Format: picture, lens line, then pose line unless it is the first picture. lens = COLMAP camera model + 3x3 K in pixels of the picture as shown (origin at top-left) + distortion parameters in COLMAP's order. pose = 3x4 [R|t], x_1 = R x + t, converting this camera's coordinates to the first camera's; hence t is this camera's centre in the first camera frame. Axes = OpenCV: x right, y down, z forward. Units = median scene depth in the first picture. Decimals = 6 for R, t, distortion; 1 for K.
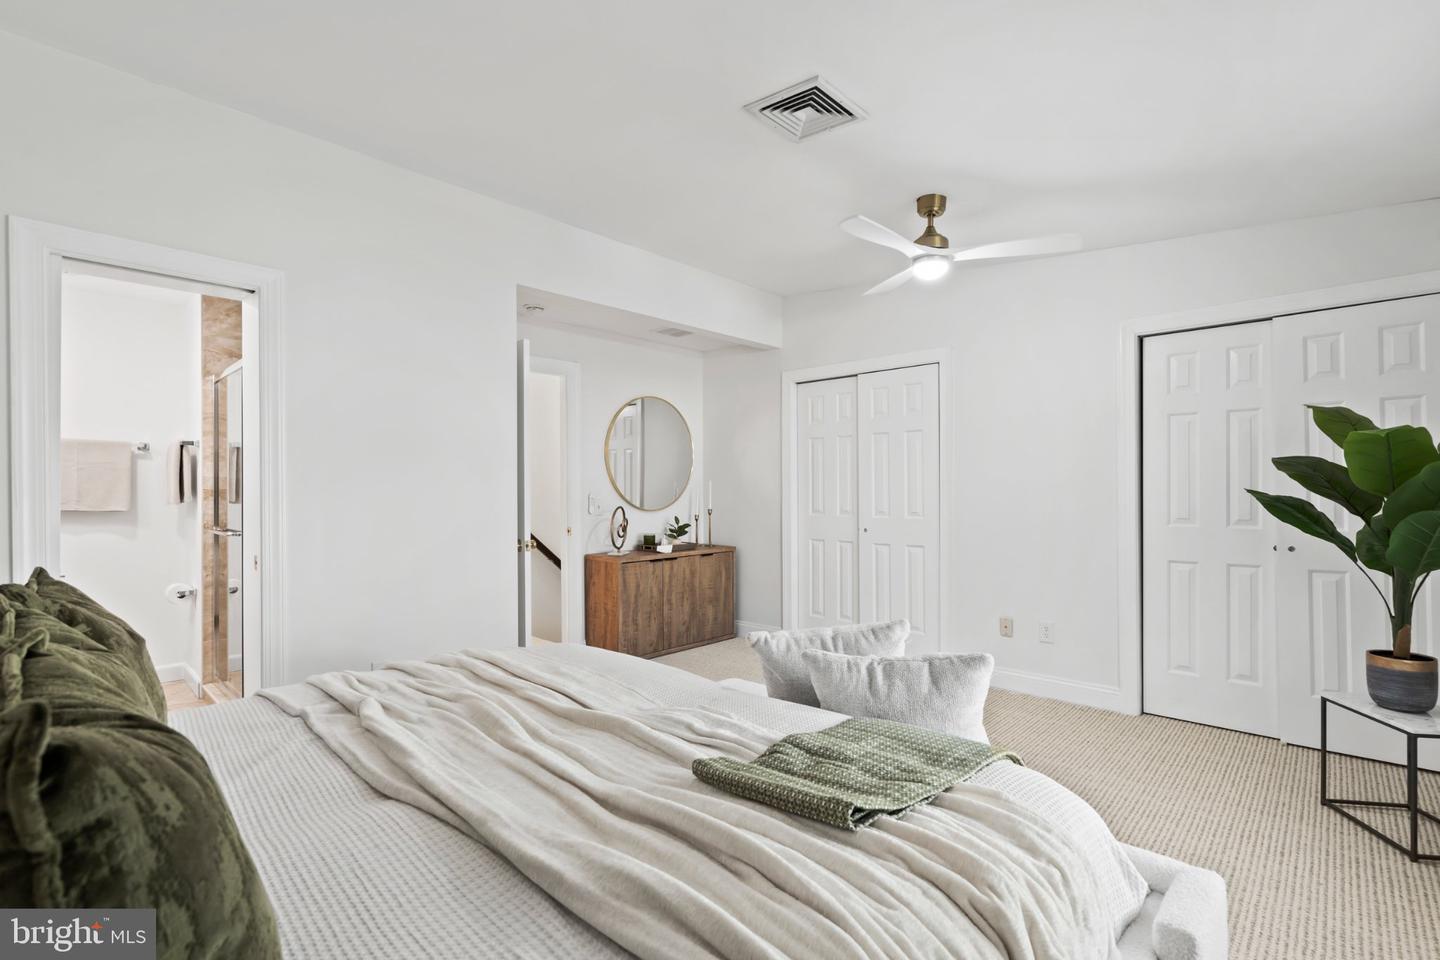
lens RADIAL K [[665.0, 0, 707.8], [0, 665.0, 491.3], [0, 0, 1]] dist [-0.004229, 0.001030]
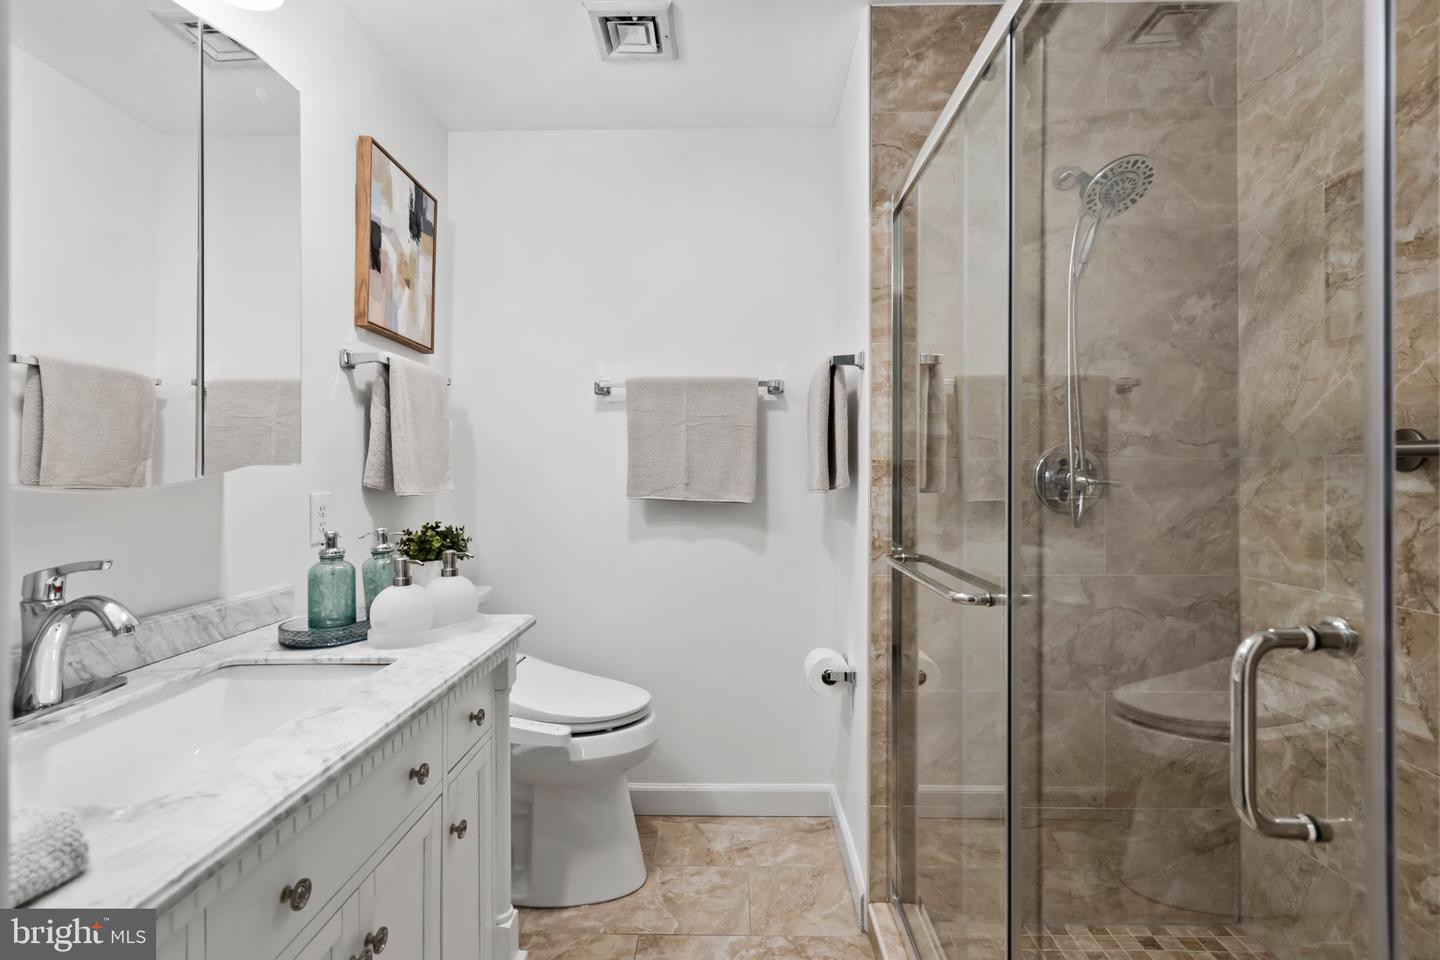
lens RADIAL K [[665.0, 0, 716.3], [0, 665.0, 477.1], [0, 0, 1]] dist [-0.004229, 0.001030]
pose [[0.678080, 0.005603, -0.734967, -0.499703], [-0.001560, 0.999980, 0.006184, 0.005399], [0.734987, -0.003046, 0.678074, 0.616941]]
